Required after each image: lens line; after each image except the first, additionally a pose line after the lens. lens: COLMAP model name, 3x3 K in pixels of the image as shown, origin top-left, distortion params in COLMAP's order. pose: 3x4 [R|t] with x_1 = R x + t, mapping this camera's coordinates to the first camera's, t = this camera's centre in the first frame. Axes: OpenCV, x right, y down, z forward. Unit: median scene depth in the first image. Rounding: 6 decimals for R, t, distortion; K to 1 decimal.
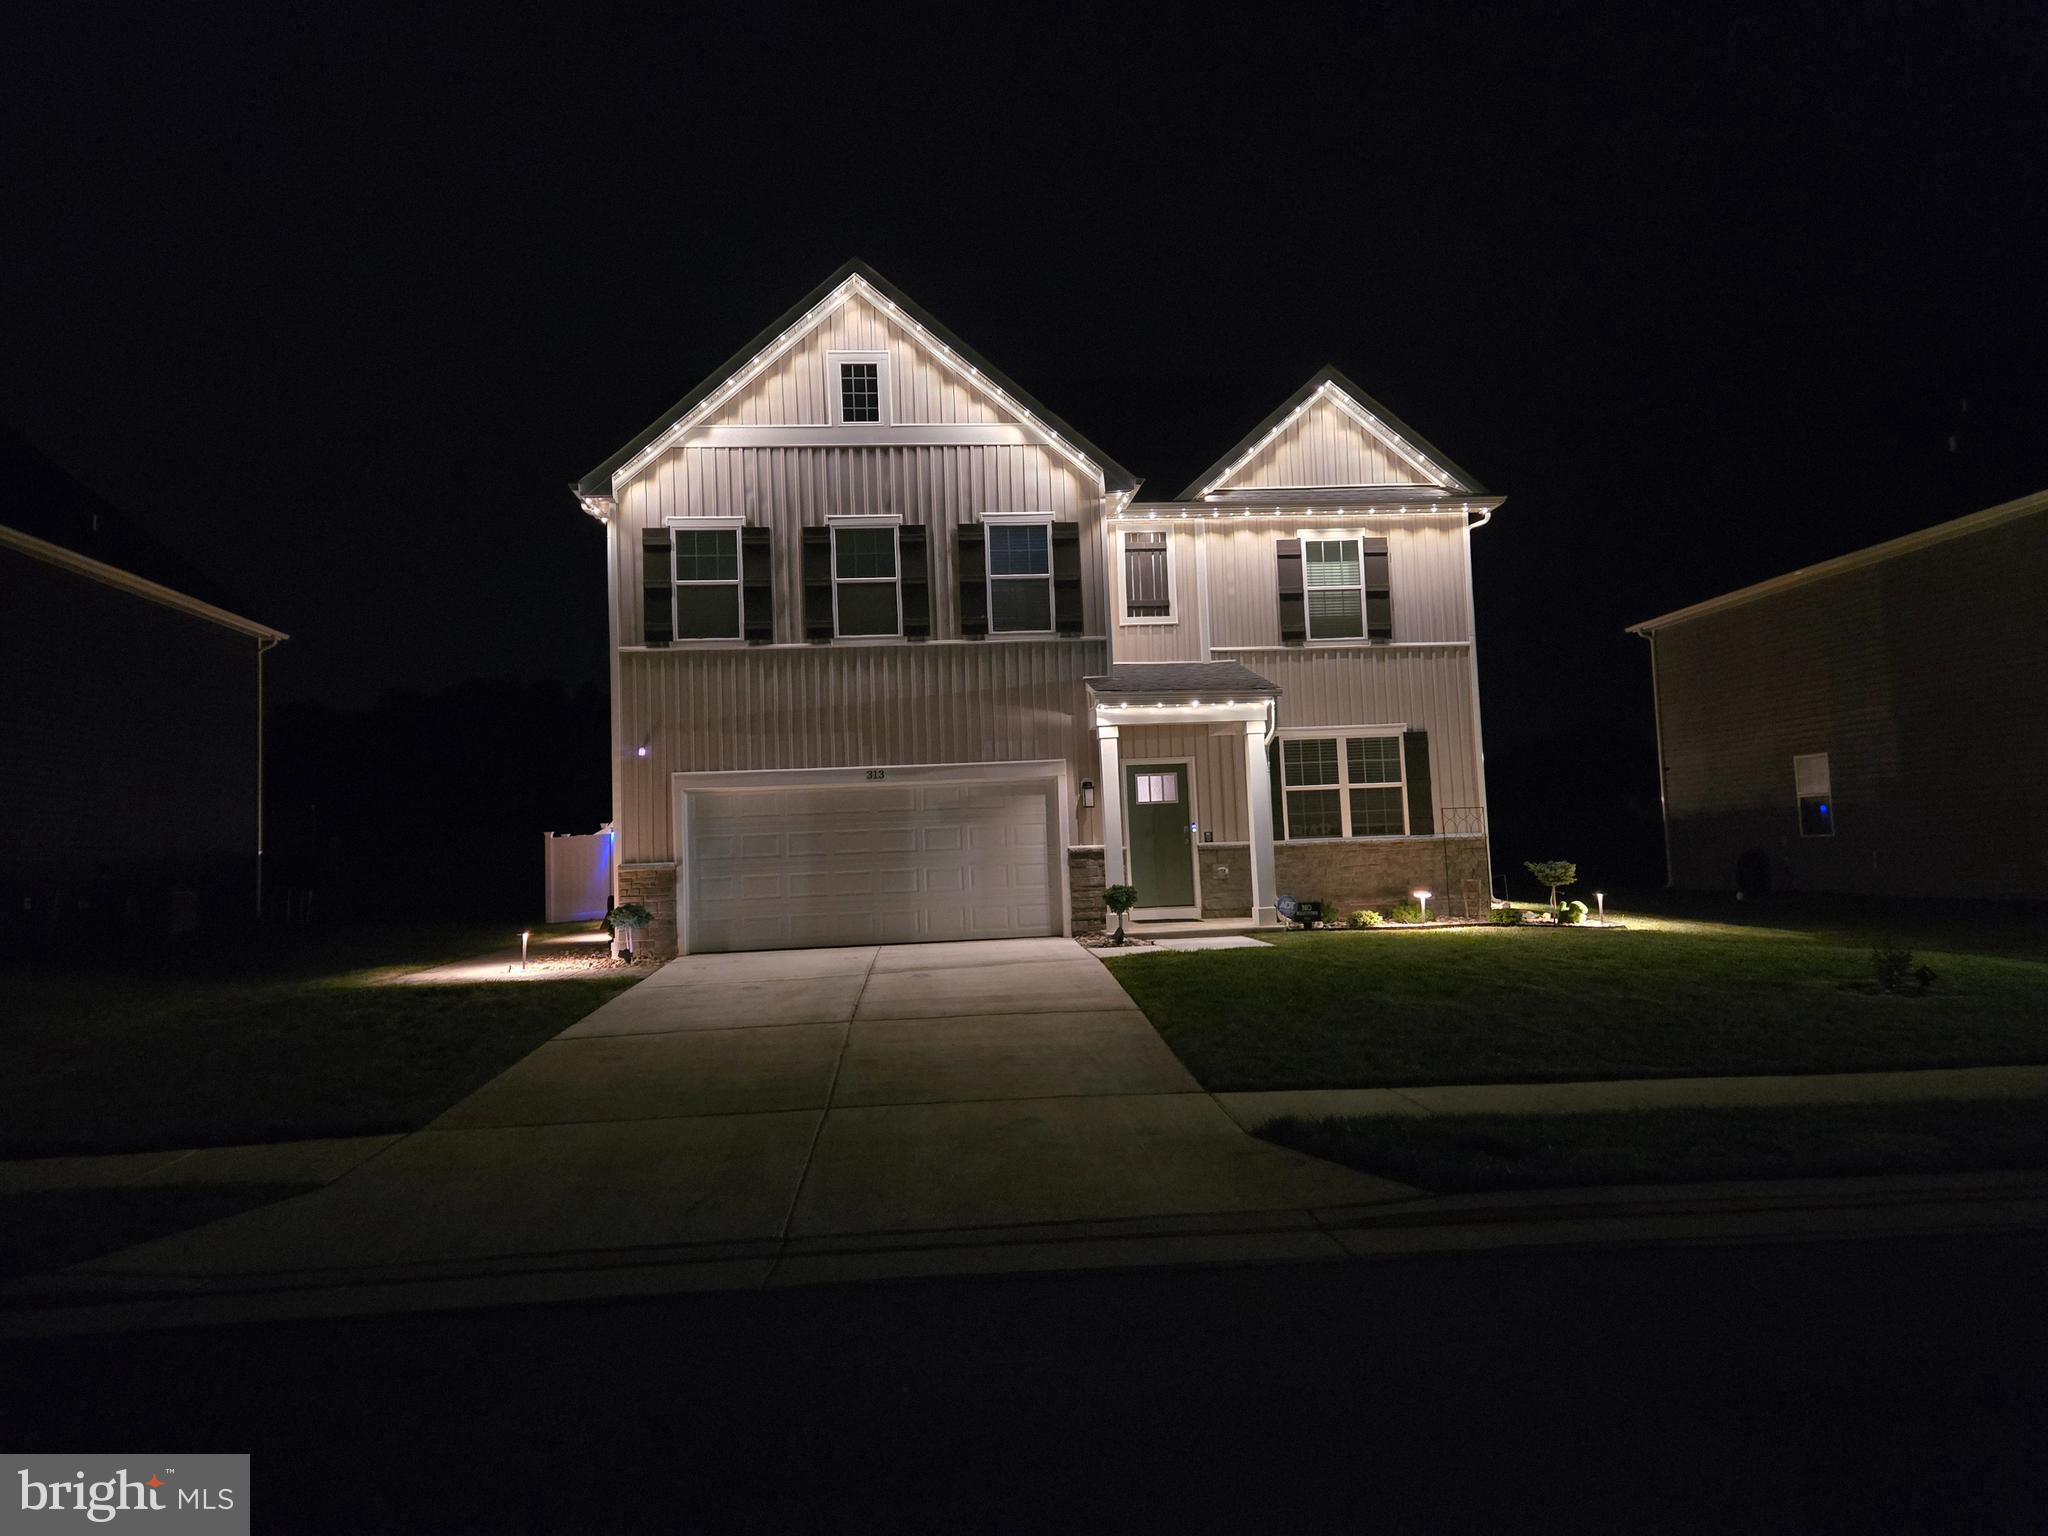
lens RADIAL K [[1351.6, 0, 1025.5], [0, 1351.6, 765.8], [0, 0, 1]] dist [0.054394, -0.003921]
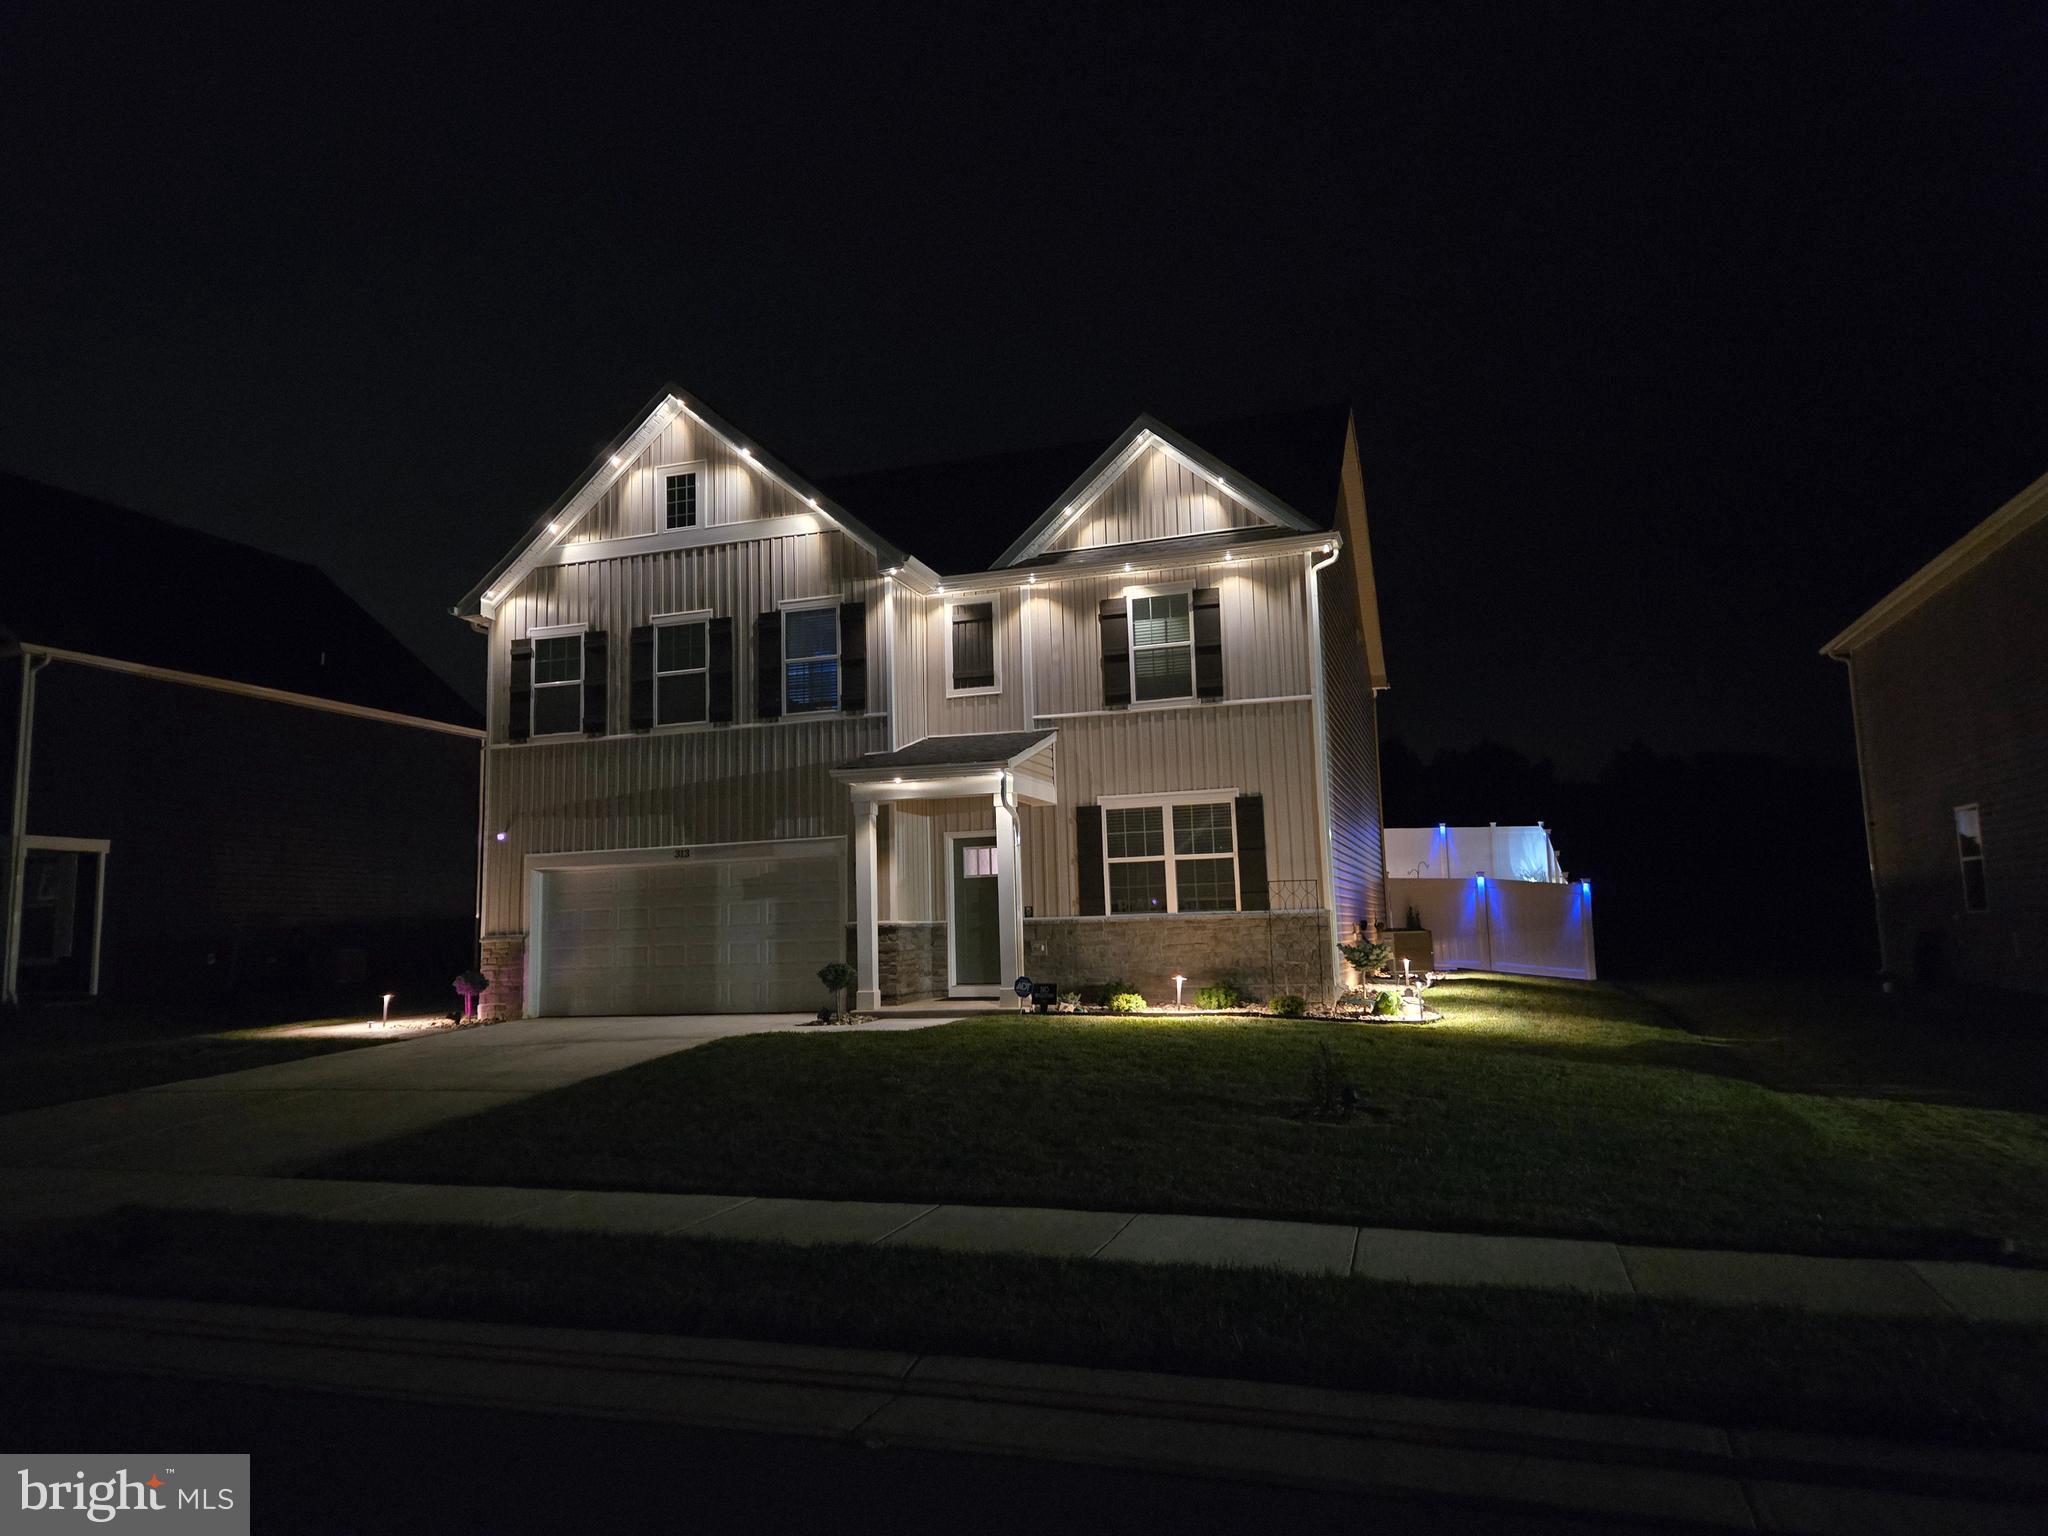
lens RADIAL K [[1351.6, 0, 1022.9], [0, 1351.6, 761.0], [0, 0, 1]] dist [0.054394, -0.003921]
pose [[0.922515, -0.037261, -0.384158, 0.539349], [0.020347, 0.998640, -0.048001, -0.009398], [0.385424, 0.036465, 0.922019, 0.112009]]
